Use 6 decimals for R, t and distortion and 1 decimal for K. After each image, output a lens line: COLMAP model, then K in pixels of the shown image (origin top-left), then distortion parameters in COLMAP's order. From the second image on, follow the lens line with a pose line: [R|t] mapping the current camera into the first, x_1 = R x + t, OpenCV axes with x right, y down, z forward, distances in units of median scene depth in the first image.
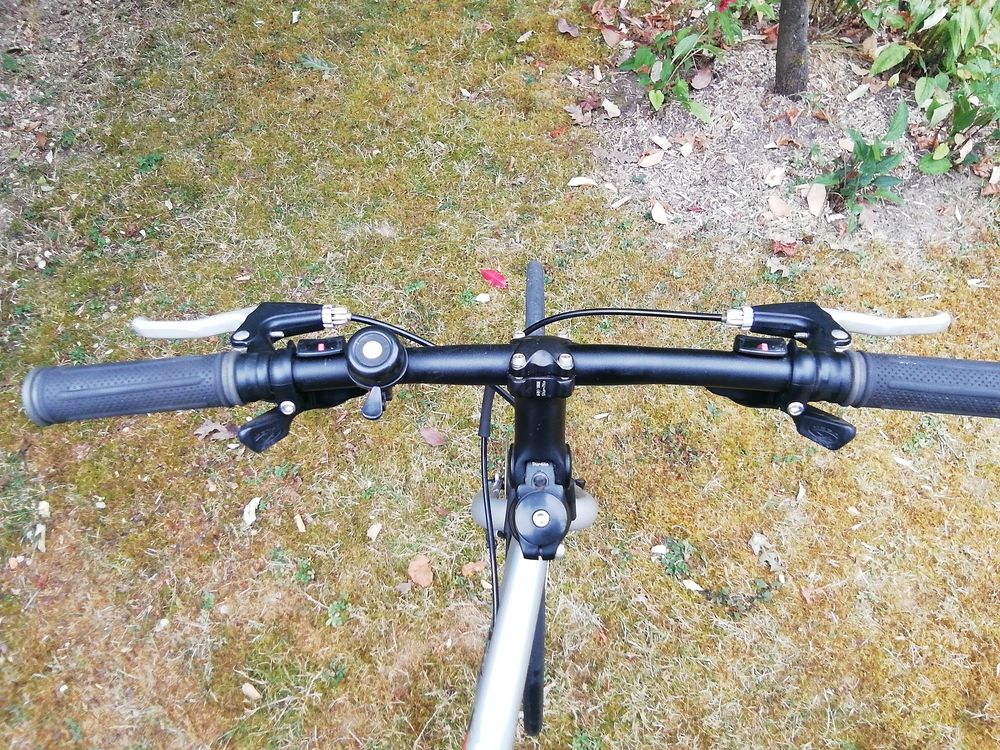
lens RADIAL K [[690.0, 0, 497.6], [0, 690.0, 380.8], [0, 0, 1]] dist [0.060244, -0.075436]
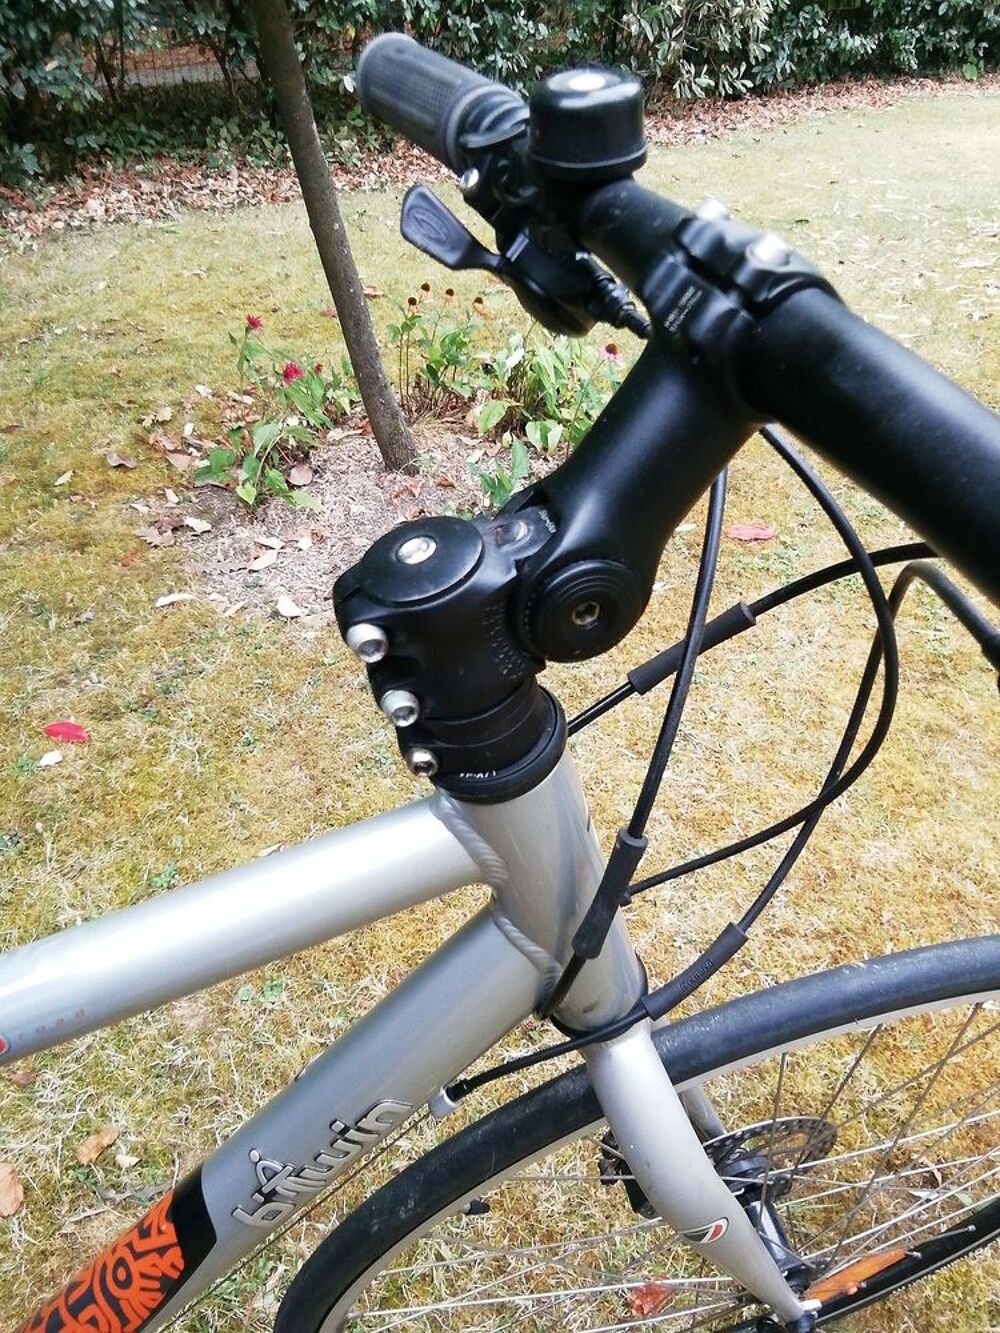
lens RADIAL K [[919.8, 0, 502.2], [0, 919.8, 668.8], [0, 0, 1]] dist [0.060244, -0.075436]
pose [[0.898145, -0.232156, 0.373417, 0.047535], [0.353811, 0.885806, -0.300276, 0.193900], [-0.261064, 0.401810, 0.877721, 0.072514]]
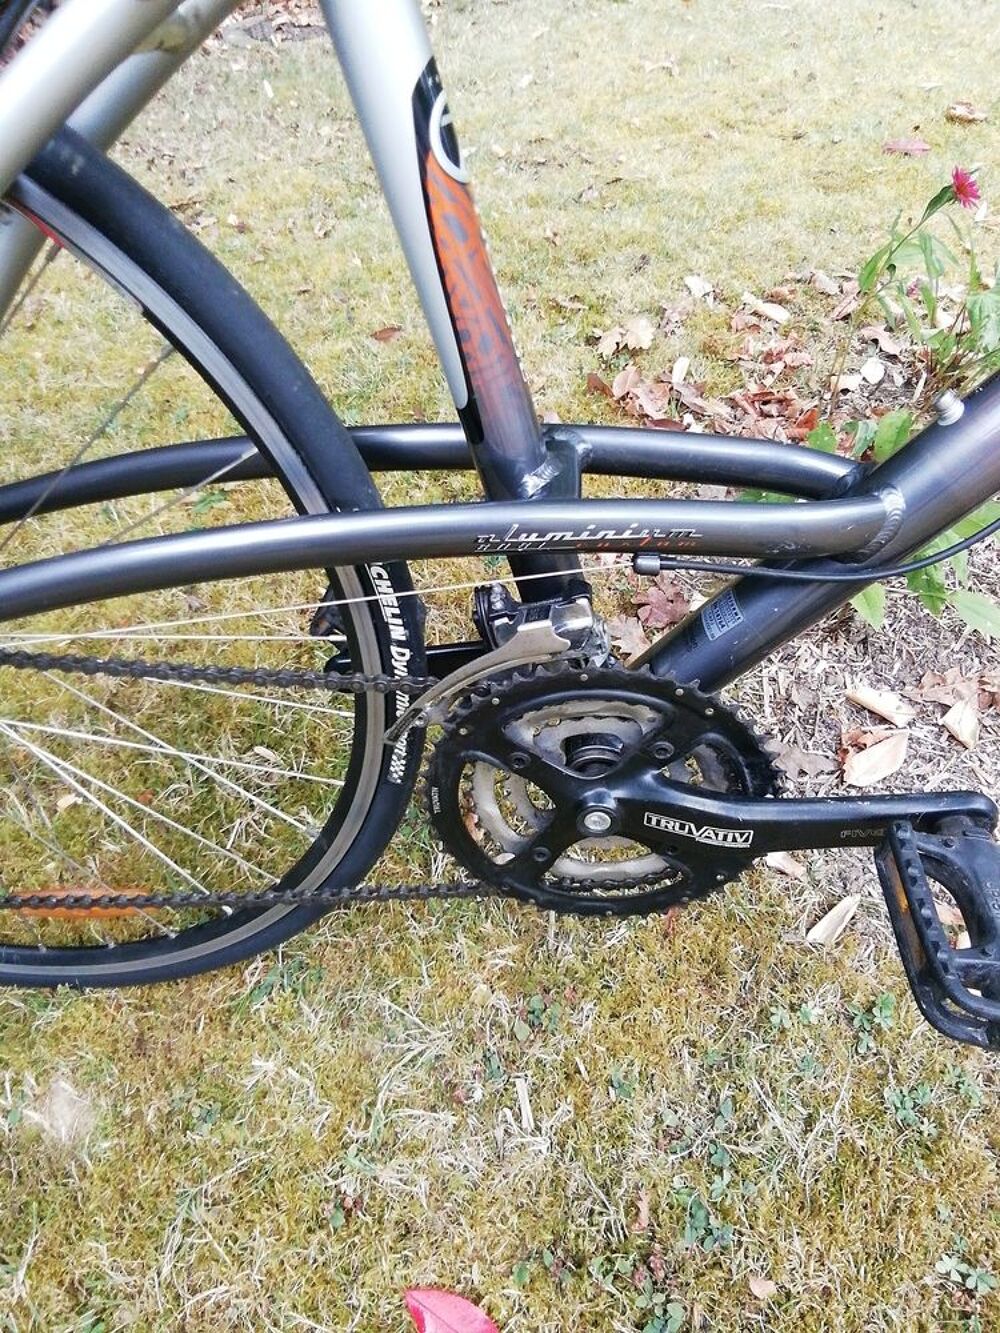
lens RADIAL K [[919.8, 0, 502.2], [0, 919.8, 668.8], [0, 0, 1]] dist [0.060244, -0.075436]
pose [[0.993153, -0.086083, 0.078977, 0.004641], [0.101215, 0.971633, -0.213742, -0.284213], [-0.058337, 0.220272, 0.973693, 0.554610]]
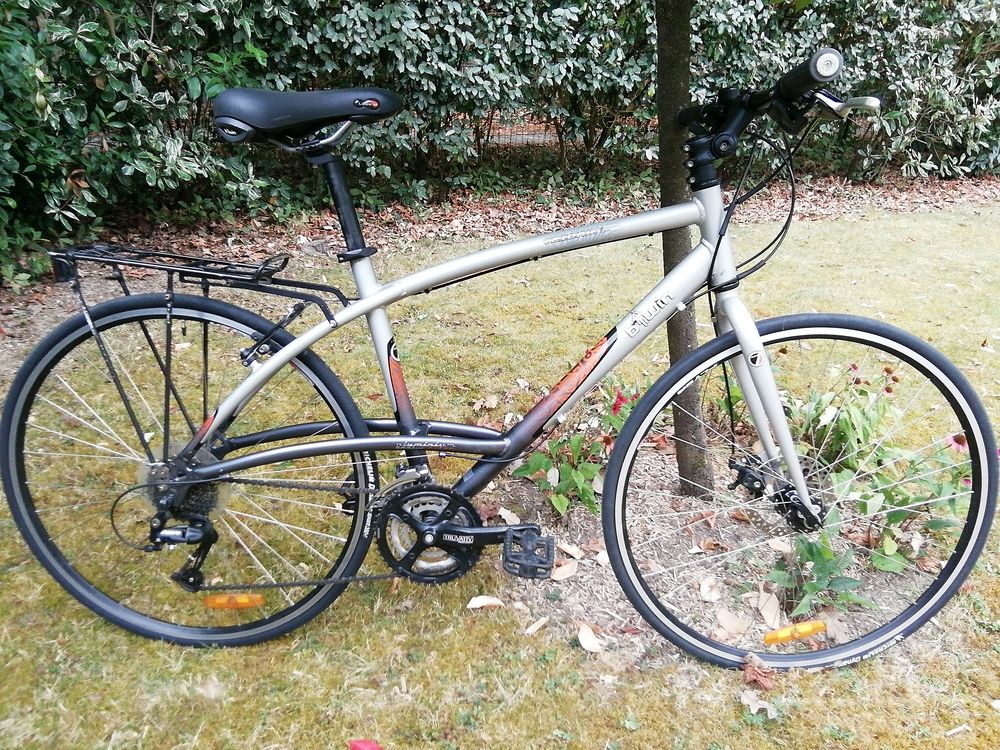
lens RADIAL K [[690.0, 0, 497.6], [0, 690.0, 380.8], [0, 0, 1]] dist [0.060244, -0.075436]
pose [[0.986302, -0.002832, 0.164926, 0.006413], [0.095094, 0.826738, -0.554492, -0.055082], [-0.134780, 0.562580, 0.815682, 0.208833]]
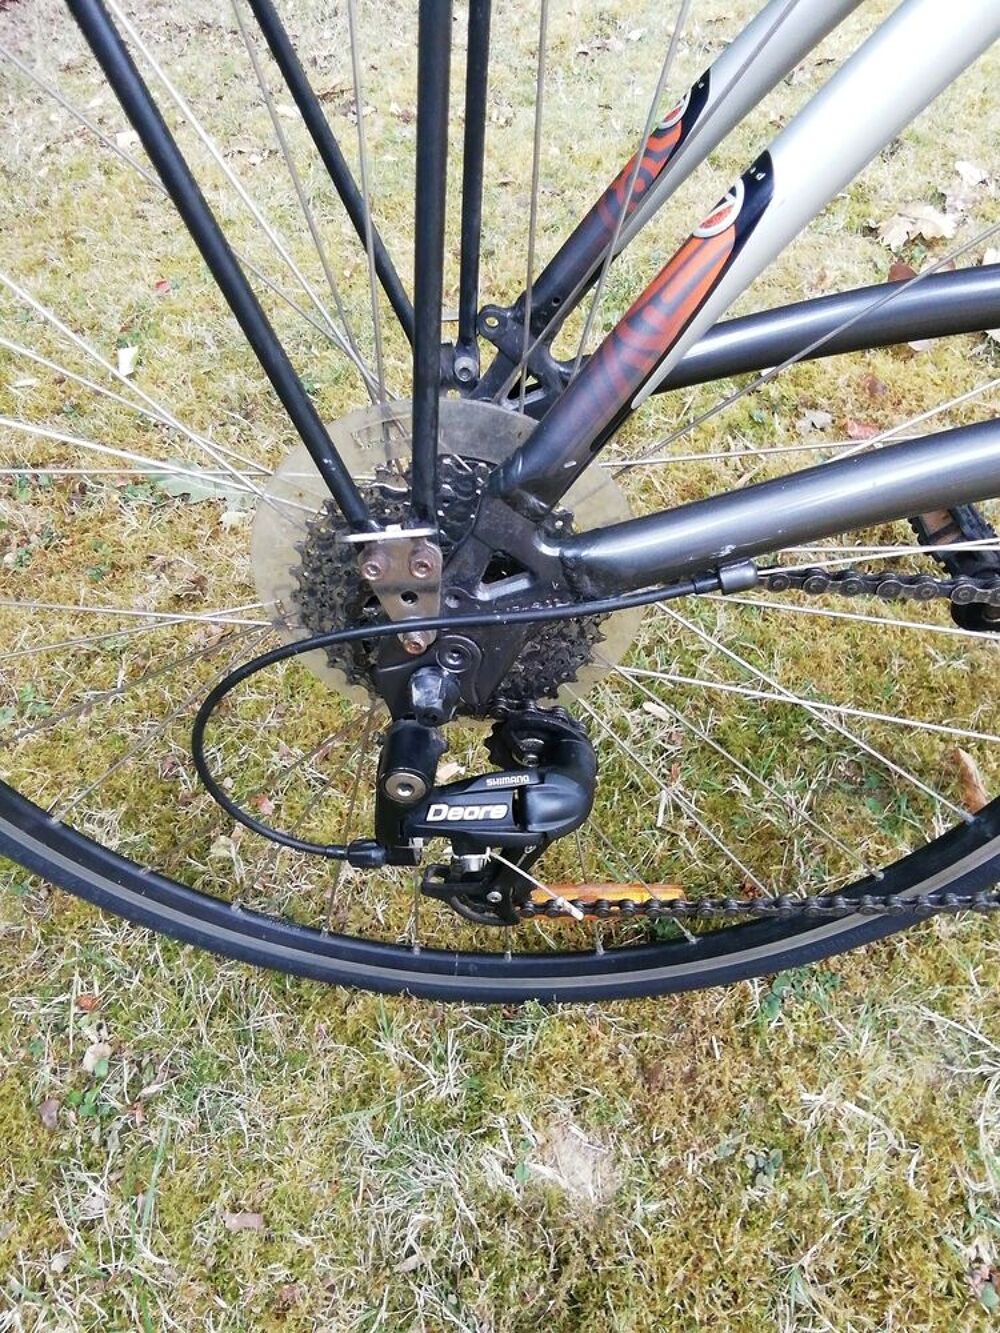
lens RADIAL K [[919.8, 0, 502.2], [0, 919.8, 668.8], [0, 0, 1]] dist [0.060244, -0.075436]
pose [[0.989926, -0.105396, 0.094546, -0.191563], [0.119741, 0.979536, -0.161774, -0.318805], [-0.075561, 0.171465, 0.982288, 0.650878]]
